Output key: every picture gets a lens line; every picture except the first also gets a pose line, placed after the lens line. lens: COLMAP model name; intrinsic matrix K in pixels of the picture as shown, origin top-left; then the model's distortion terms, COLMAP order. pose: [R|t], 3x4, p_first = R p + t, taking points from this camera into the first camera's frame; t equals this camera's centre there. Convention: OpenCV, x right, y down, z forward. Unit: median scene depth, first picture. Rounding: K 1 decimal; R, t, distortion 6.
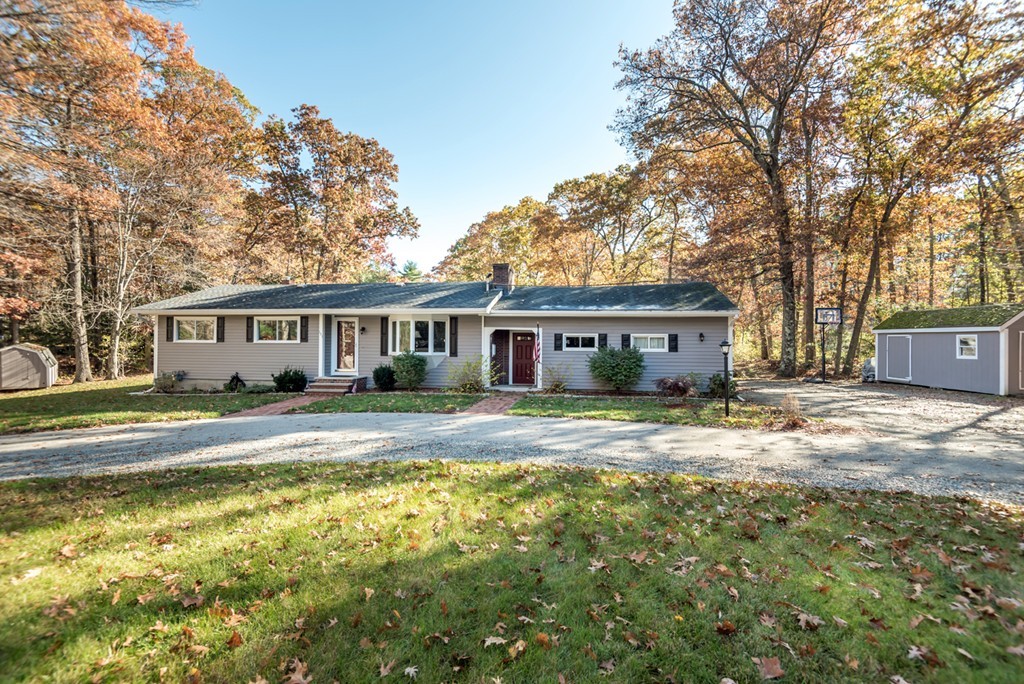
lens RADIAL K [[459.4, 0, 509.7], [0, 459.4, 337.8], [0, 0, 1]] dist [0.015609, -0.000872]
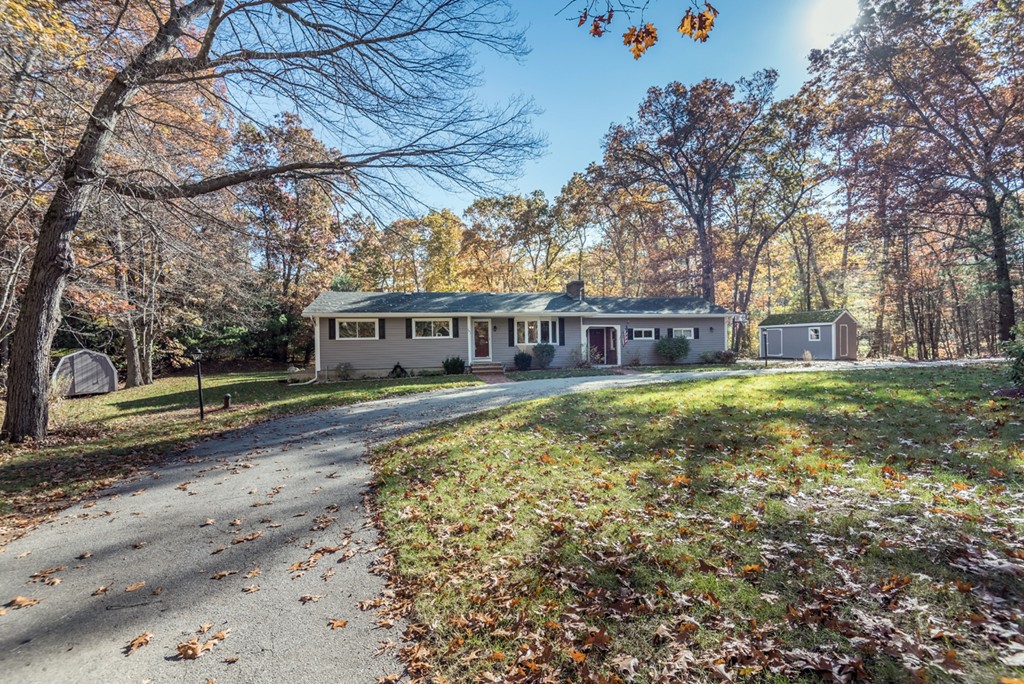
lens RADIAL K [[465.2, 0, 507.7], [0, 465.2, 344.7], [0, 0, 1]] dist [0.041752, -0.022142]
pose [[0.943925, -0.021820, 0.329438, -0.771073], [0.019970, 0.999760, 0.008997, 0.021559], [-0.329555, -0.001913, 0.944134, -0.329485]]
